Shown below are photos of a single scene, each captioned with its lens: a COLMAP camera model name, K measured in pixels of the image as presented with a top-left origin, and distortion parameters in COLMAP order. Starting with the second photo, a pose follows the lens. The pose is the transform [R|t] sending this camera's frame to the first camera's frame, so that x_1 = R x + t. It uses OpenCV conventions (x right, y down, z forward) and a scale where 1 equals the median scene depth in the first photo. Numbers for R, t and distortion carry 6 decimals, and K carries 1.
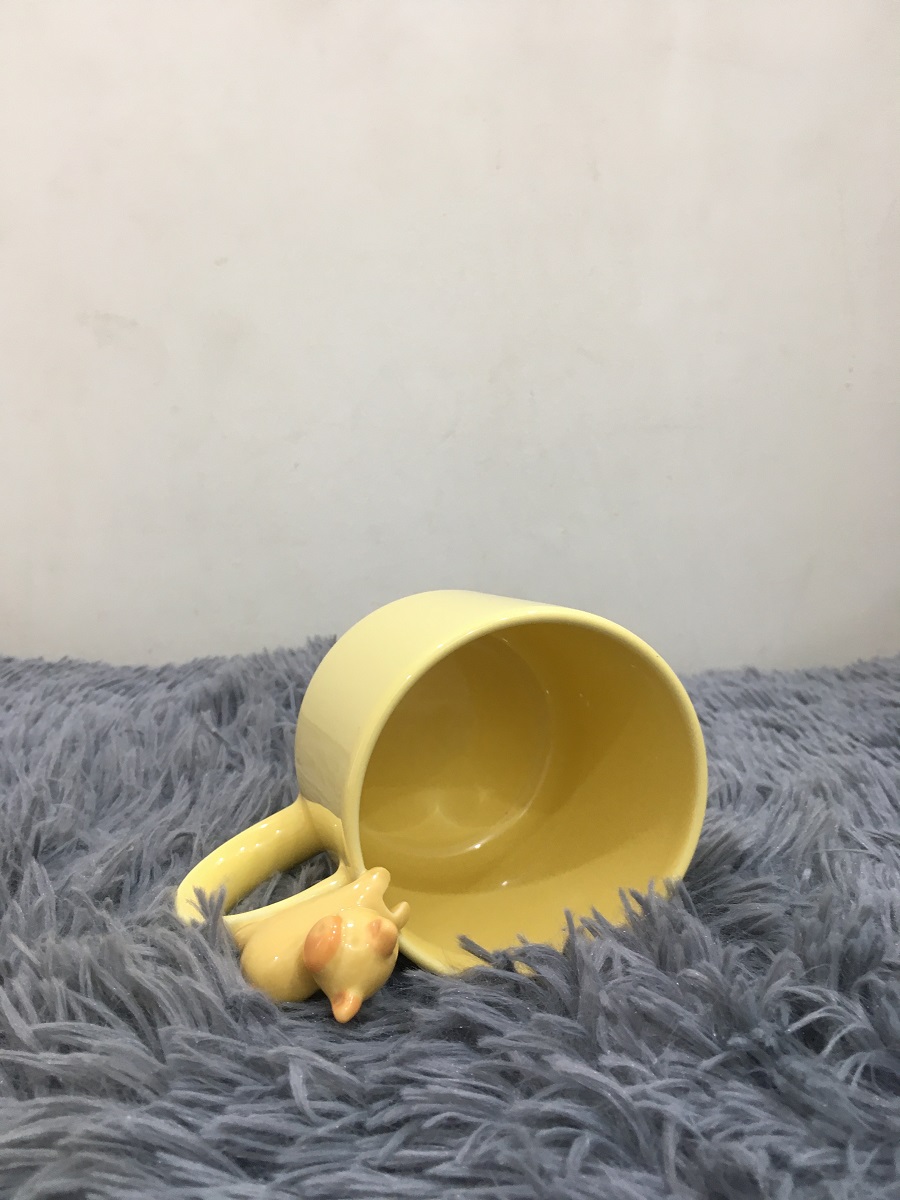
lens RADIAL K [[1068.2, 0, 450.3], [0, 1068.2, 601.4], [0, 0, 1]] dist [-0.009616, 0.008554]
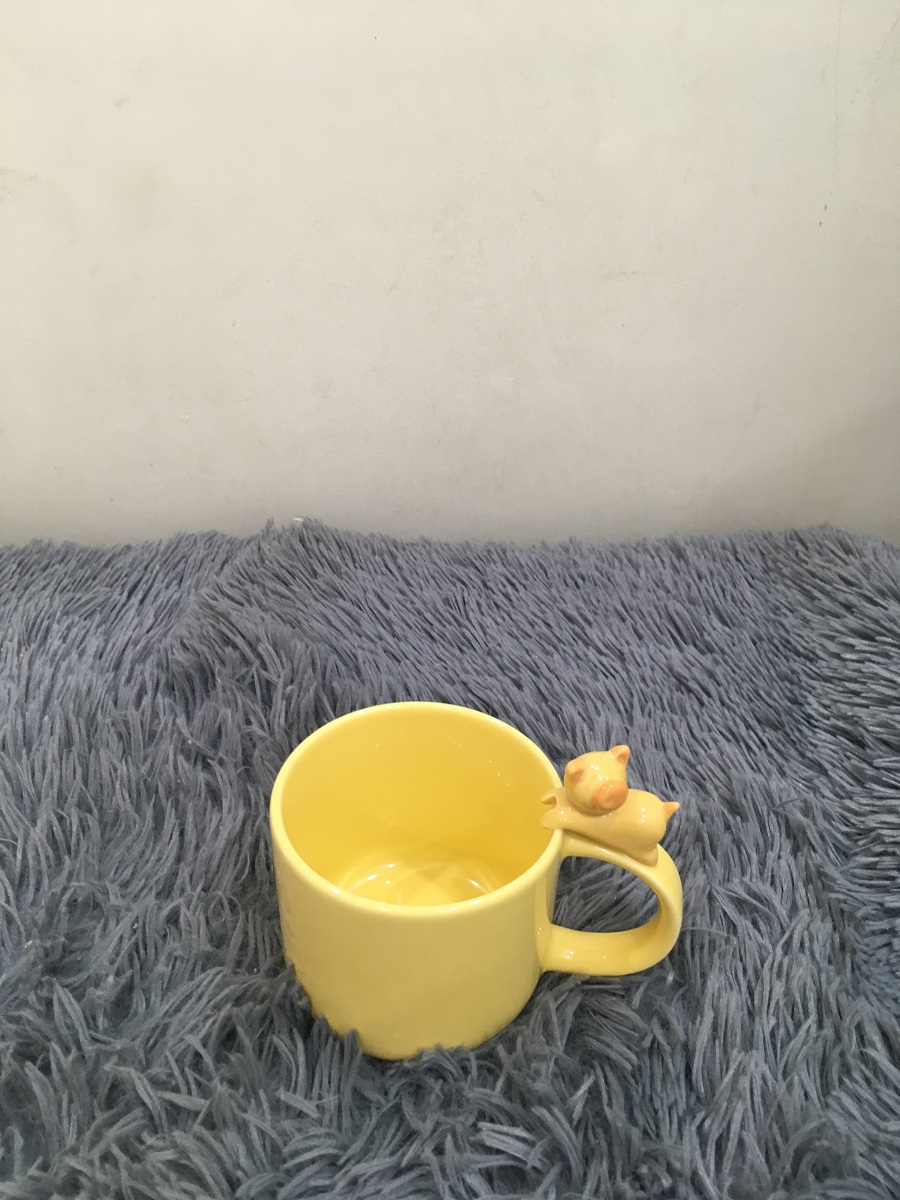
lens RADIAL K [[1087.6, 0, 449.4], [0, 1087.6, 557.4], [0, 0, 1]] dist [-0.006946, 0.030723]
pose [[0.999647, -0.024591, 0.010041, 0.047503], [0.016954, 0.881708, 0.471490, -0.574851], [-0.020448, -0.471153, 0.881814, 0.056820]]
